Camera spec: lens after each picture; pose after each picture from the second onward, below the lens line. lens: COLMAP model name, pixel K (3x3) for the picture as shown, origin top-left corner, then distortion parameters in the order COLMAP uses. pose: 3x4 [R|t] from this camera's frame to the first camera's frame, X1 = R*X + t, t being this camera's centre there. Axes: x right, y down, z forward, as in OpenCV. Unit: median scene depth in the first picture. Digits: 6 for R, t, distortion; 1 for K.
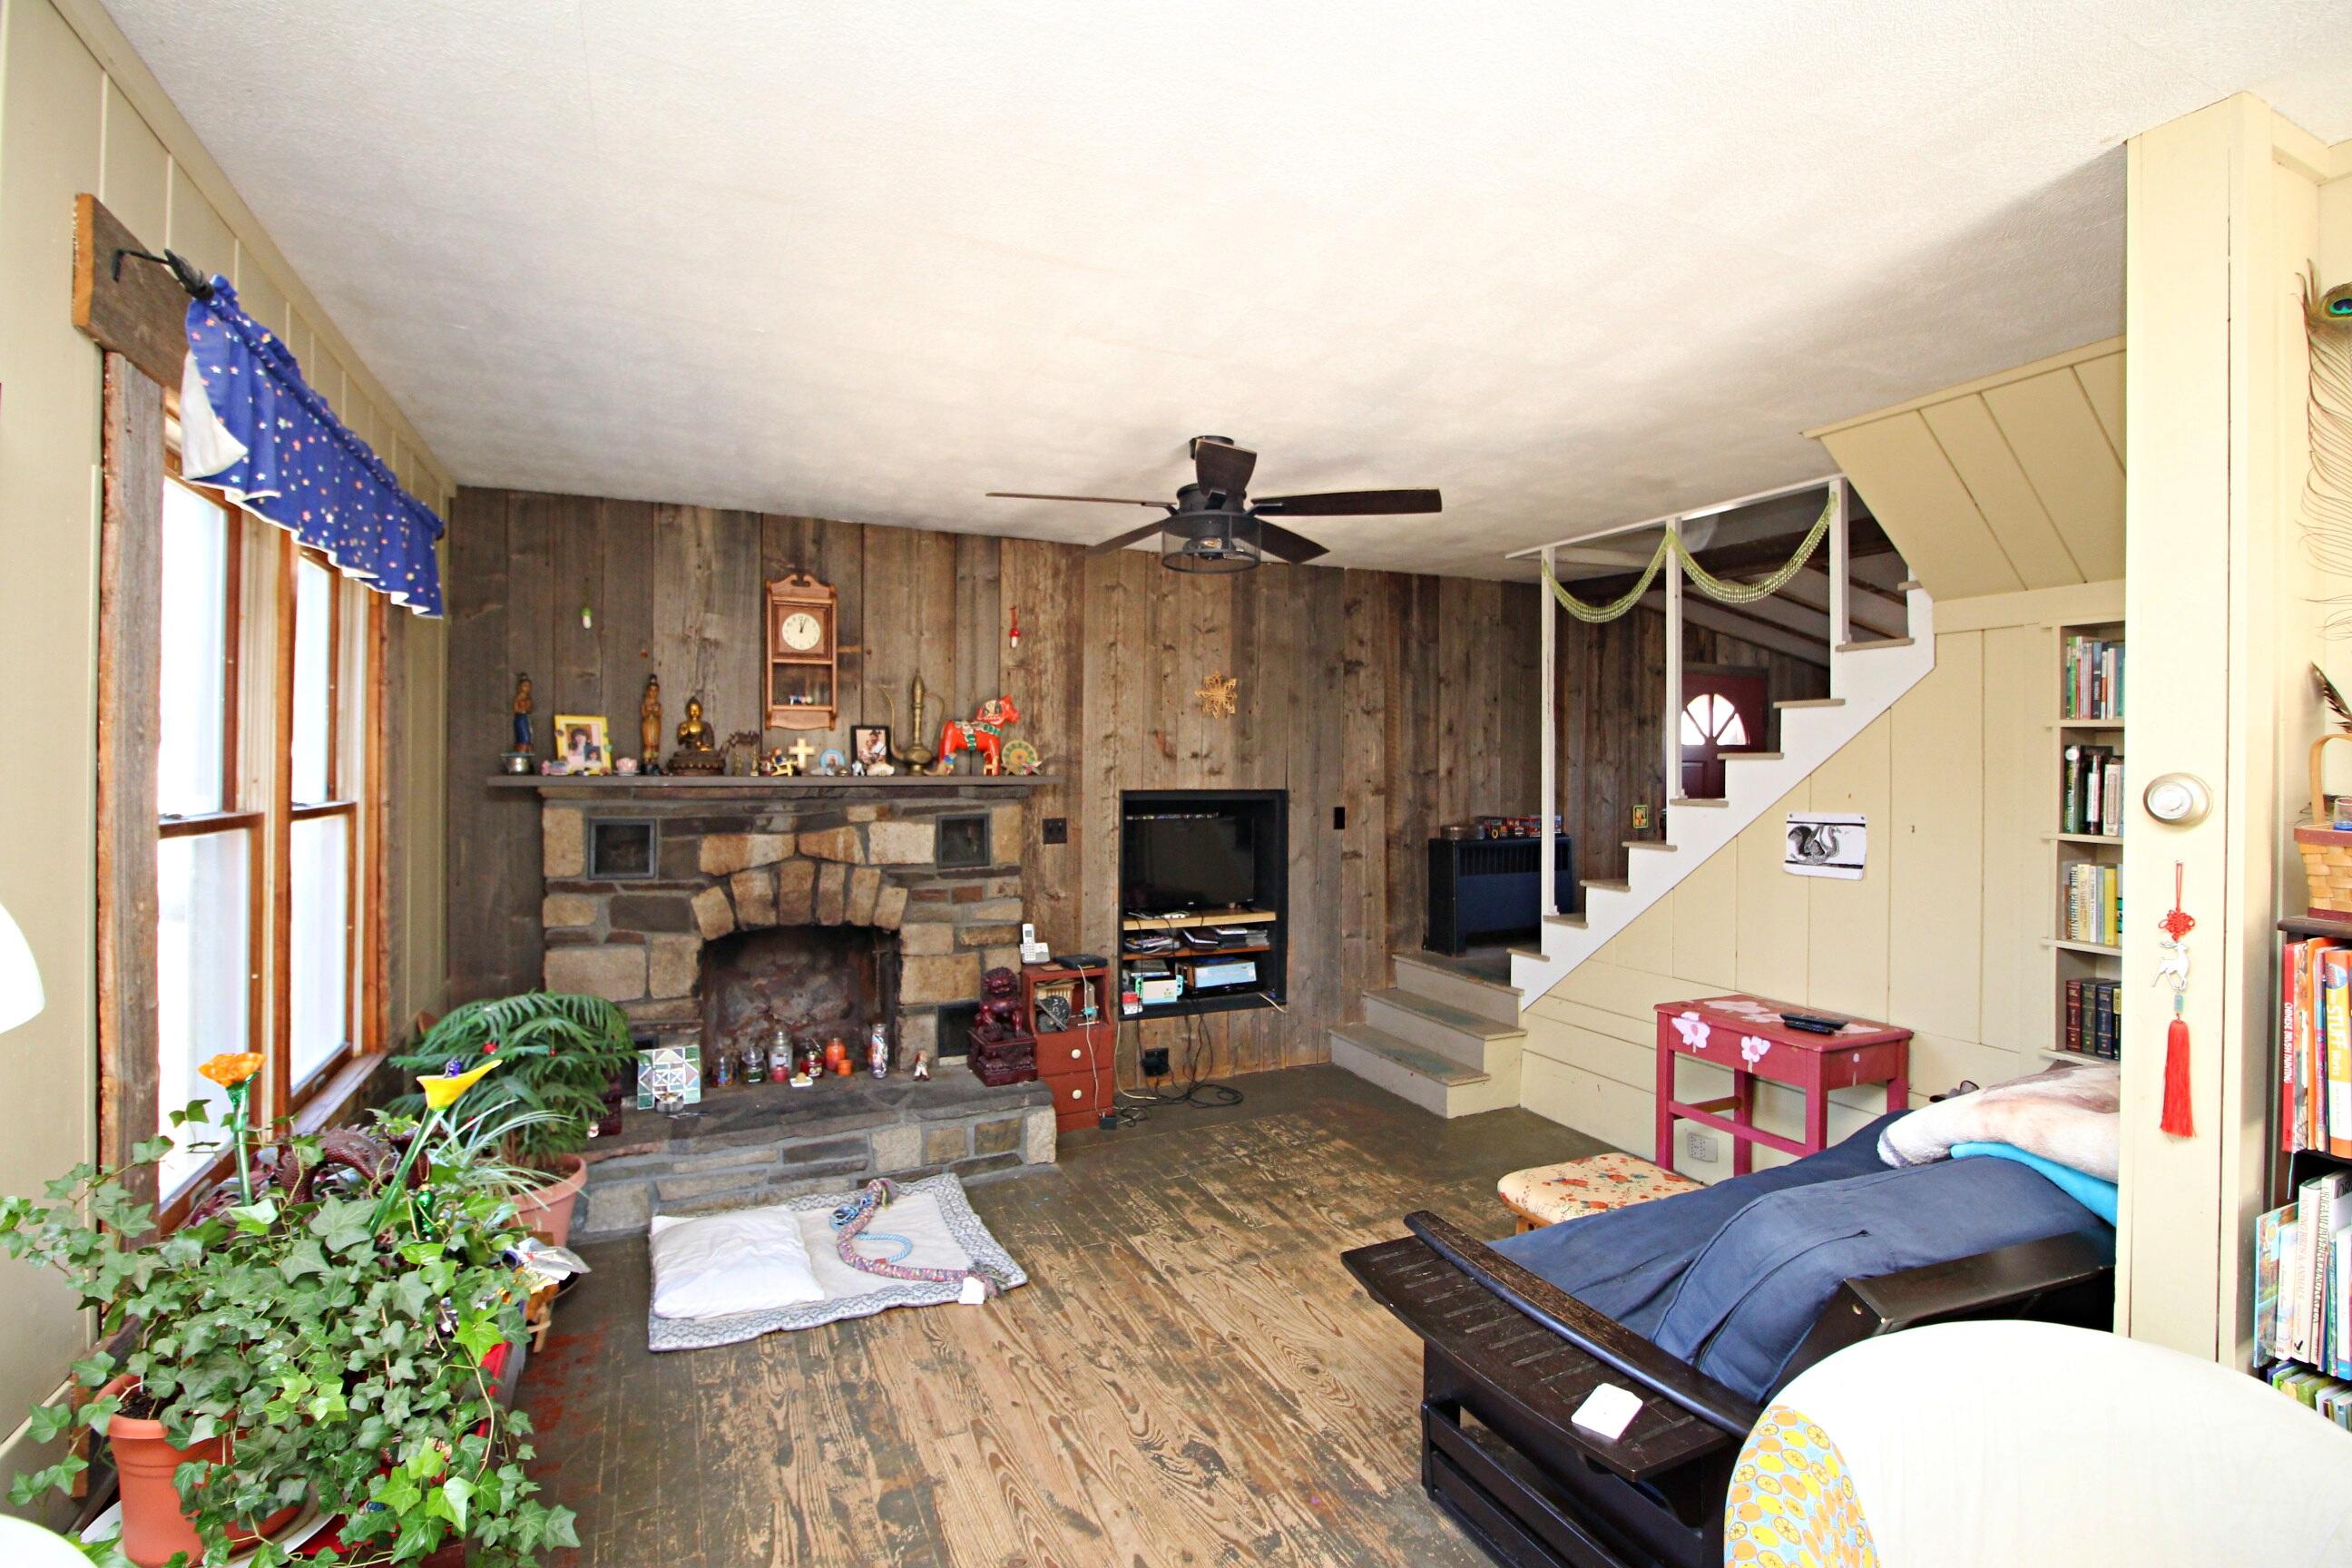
lens RADIAL K [[1086.2, 0, 1173.1], [0, 1086.2, 774.0], [0, 0, 1]] dist [-0.013342, -0.004168]
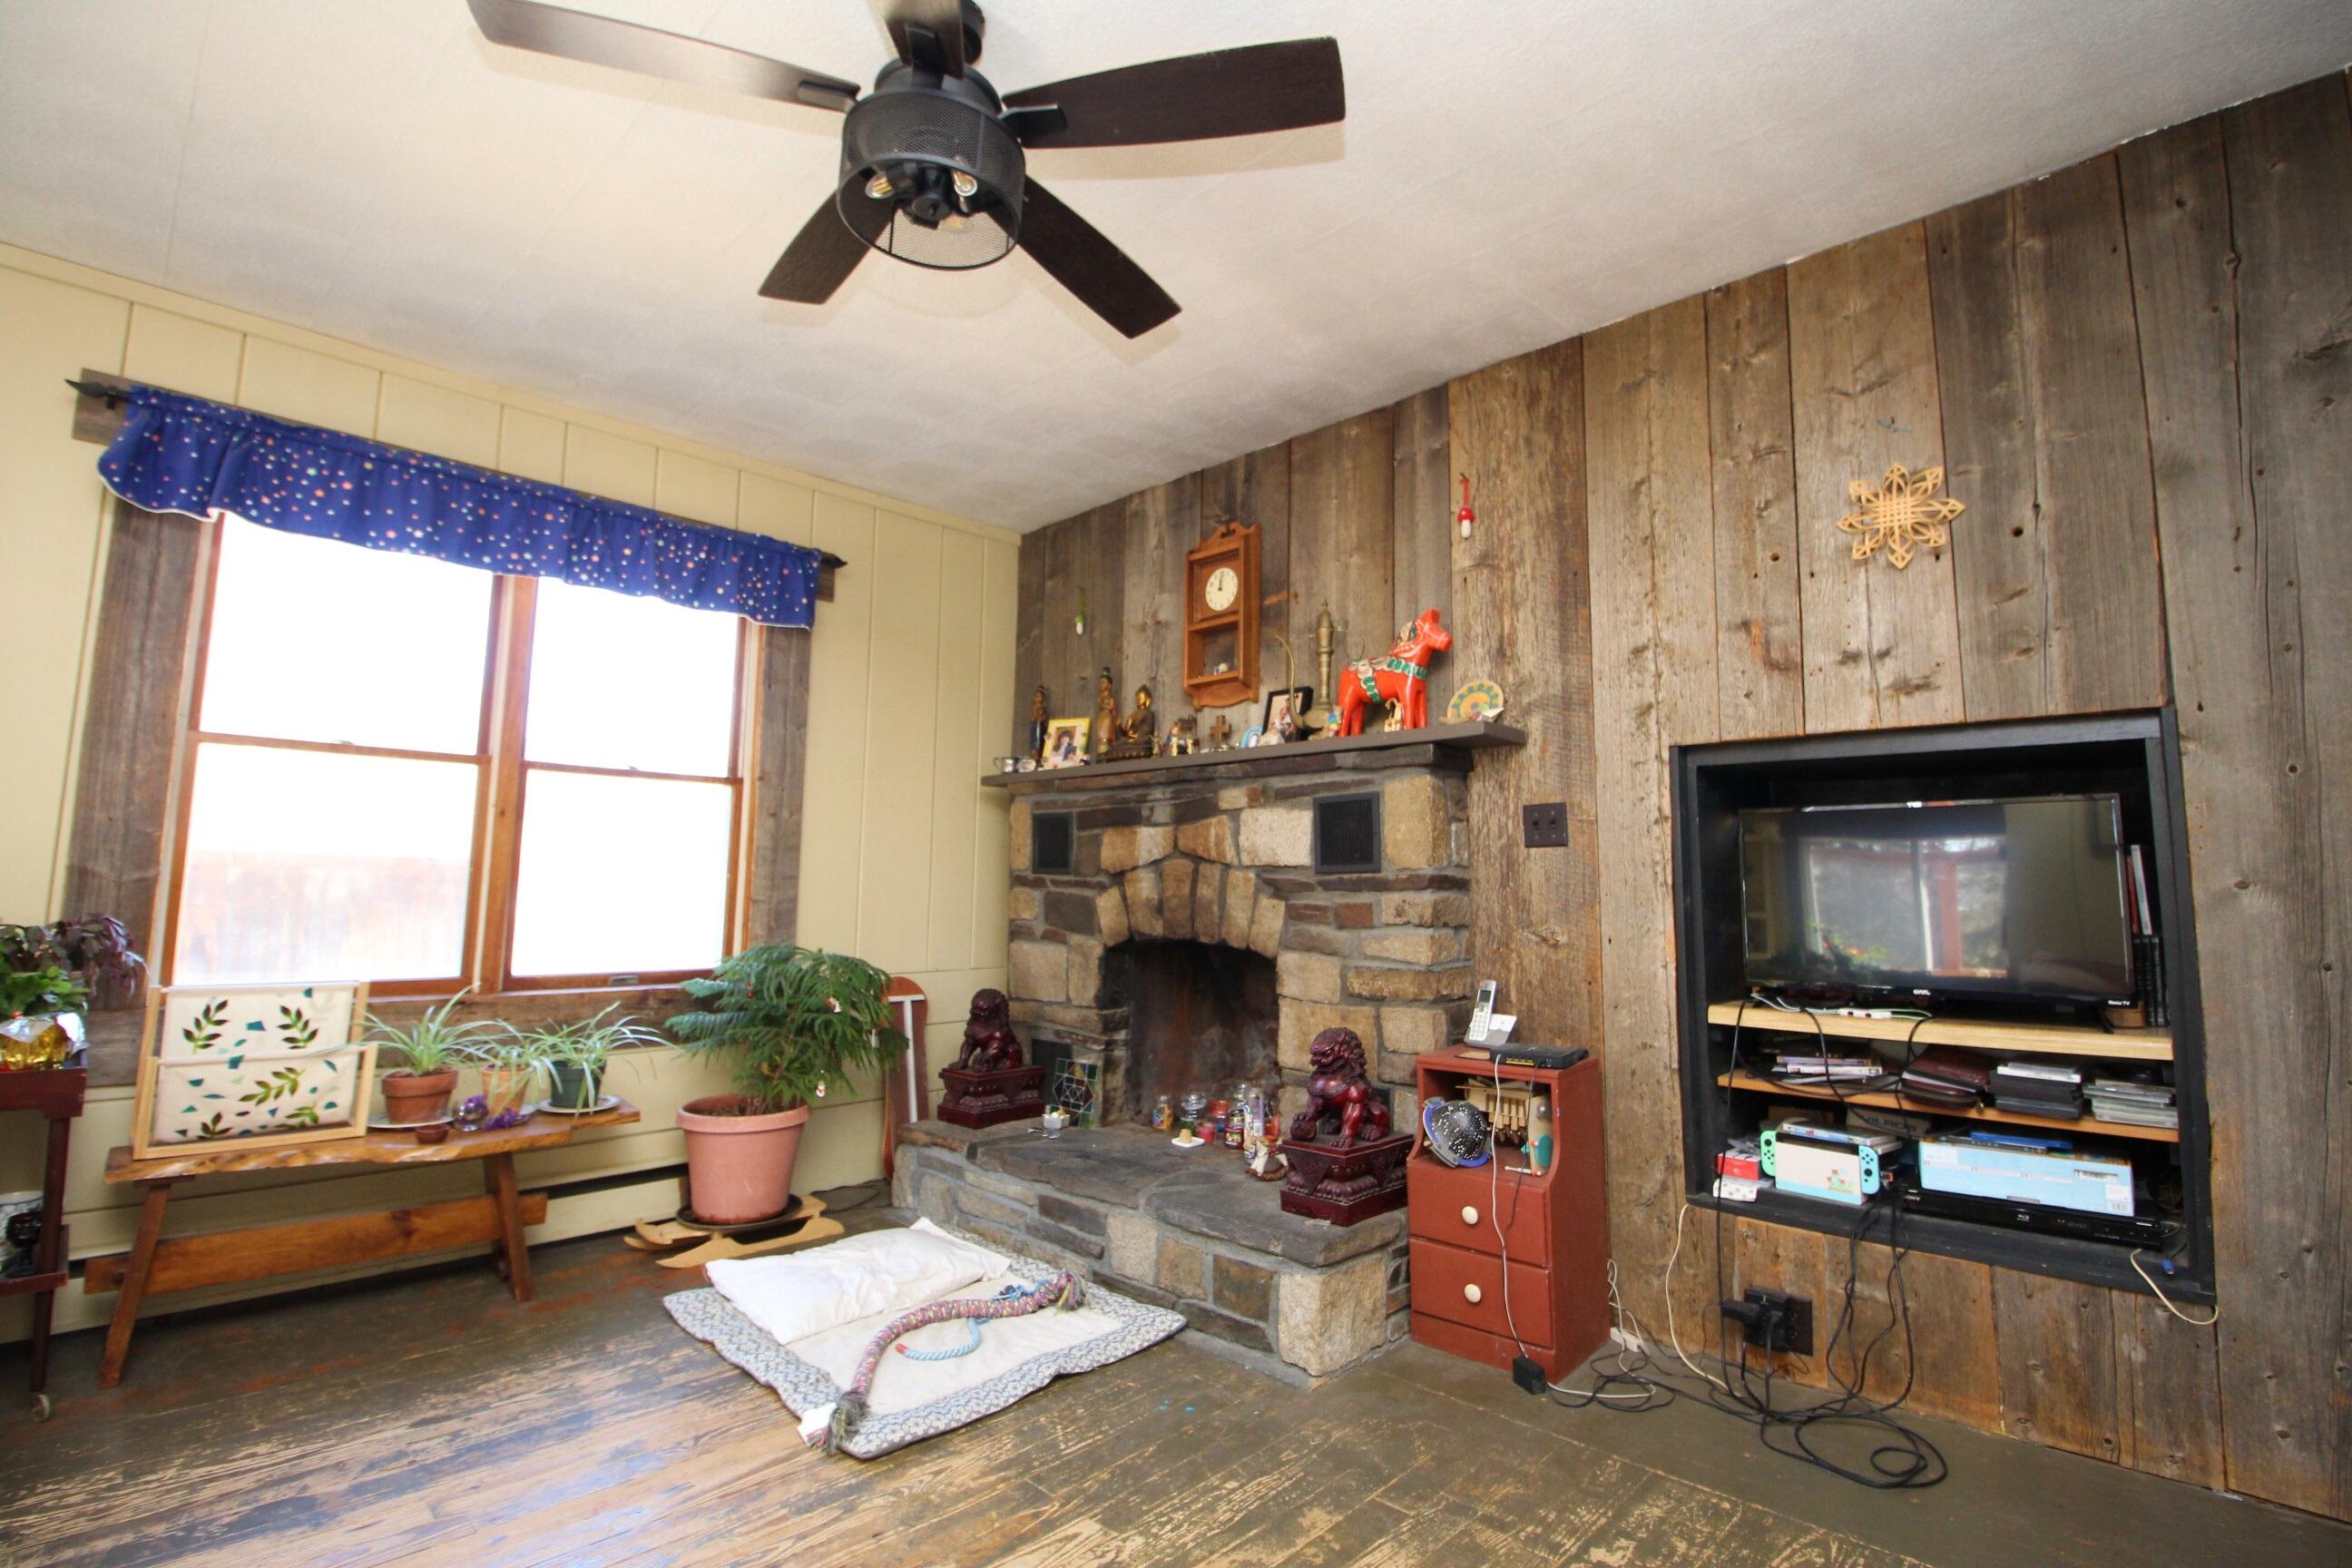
lens RADIAL K [[1086.2, 0, 1181.9], [0, 1086.2, 770.1], [0, 0, 1]] dist [-0.013342, -0.004168]
pose [[0.345761, -0.106994, -0.932202, 0.408418], [-0.016840, 0.992610, -0.120173, 0.107351], [0.938171, 0.057250, 0.341405, 0.690389]]
